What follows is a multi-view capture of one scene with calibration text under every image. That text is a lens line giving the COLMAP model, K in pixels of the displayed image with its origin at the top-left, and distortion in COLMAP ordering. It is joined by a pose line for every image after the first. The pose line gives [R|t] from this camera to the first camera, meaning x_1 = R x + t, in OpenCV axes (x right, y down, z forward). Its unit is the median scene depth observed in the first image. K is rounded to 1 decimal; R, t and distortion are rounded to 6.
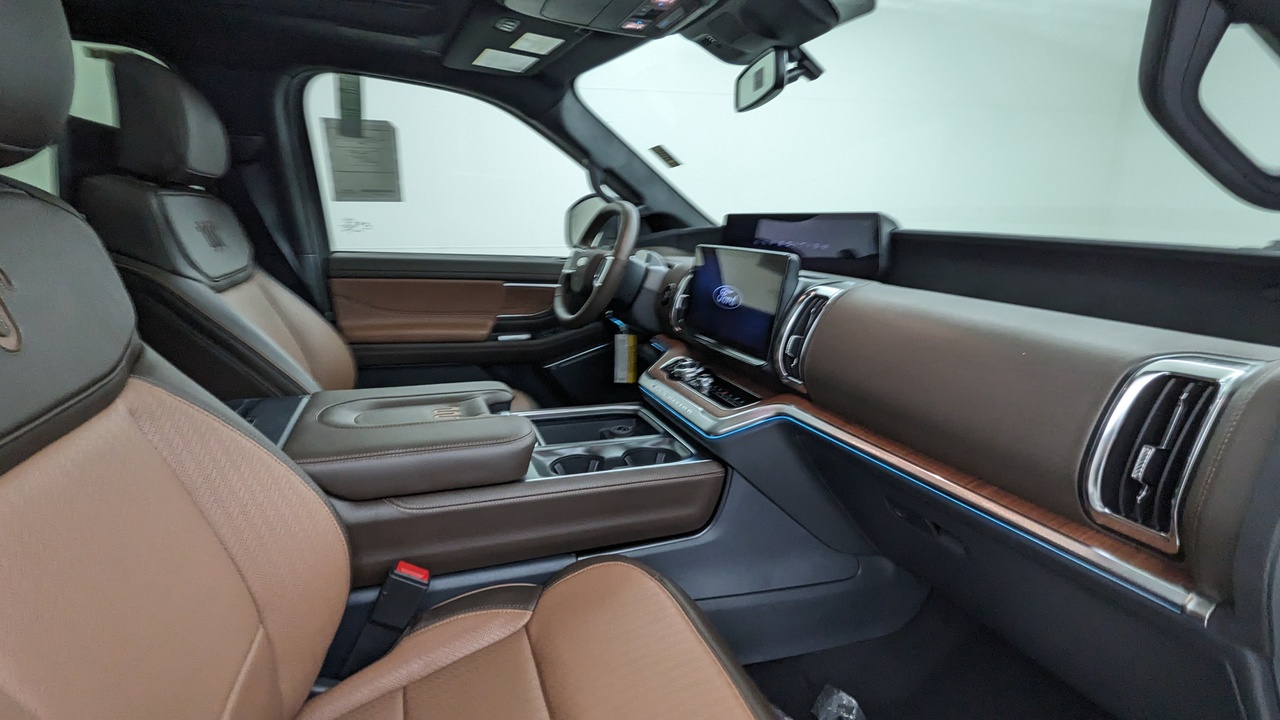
lens RADIAL K [[611.2, 0, 643.0], [0, 611.2, 362.1], [0, 0, 1]] dist [-0.003334, -0.001609]
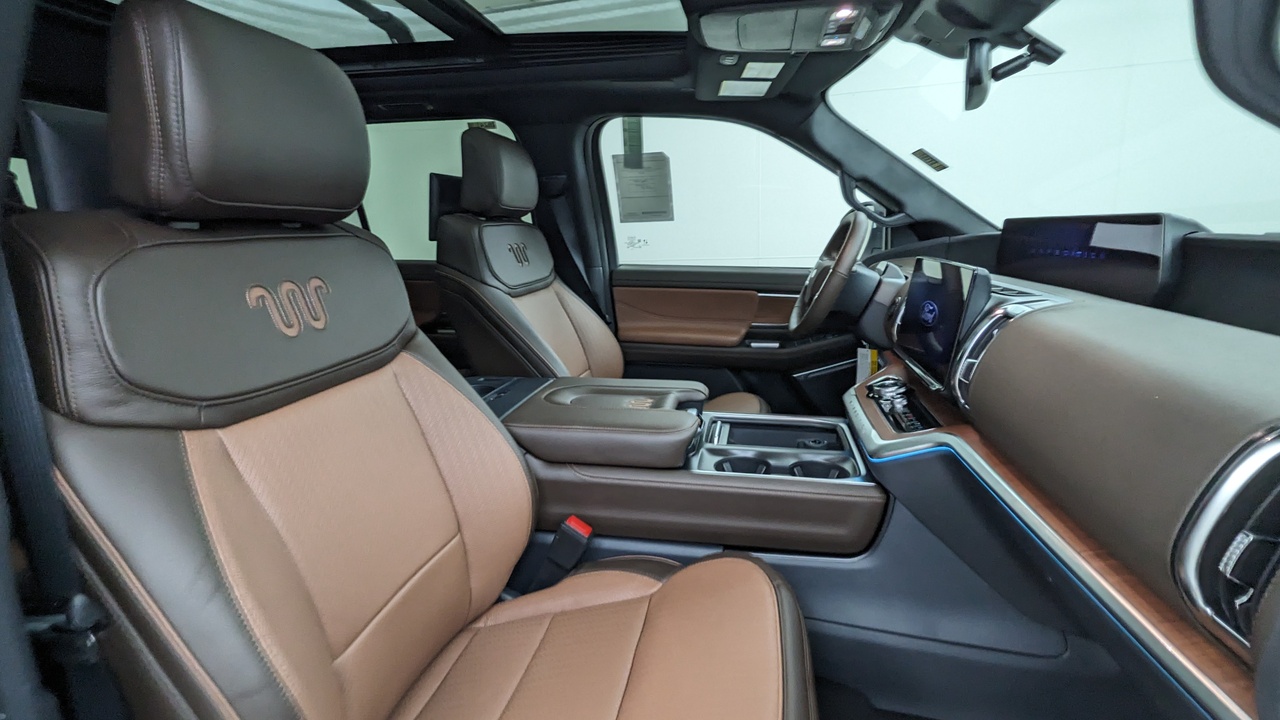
lens RADIAL K [[611.2, 0, 641.8], [0, 611.2, 362.2], [0, 0, 1]] dist [-0.003334, -0.001609]
pose [[0.858478, 0.075104, -0.507321, 0.240825], [-0.082007, 0.996593, 0.008766, -0.006069], [0.506251, 0.034079, 0.861712, -0.007662]]
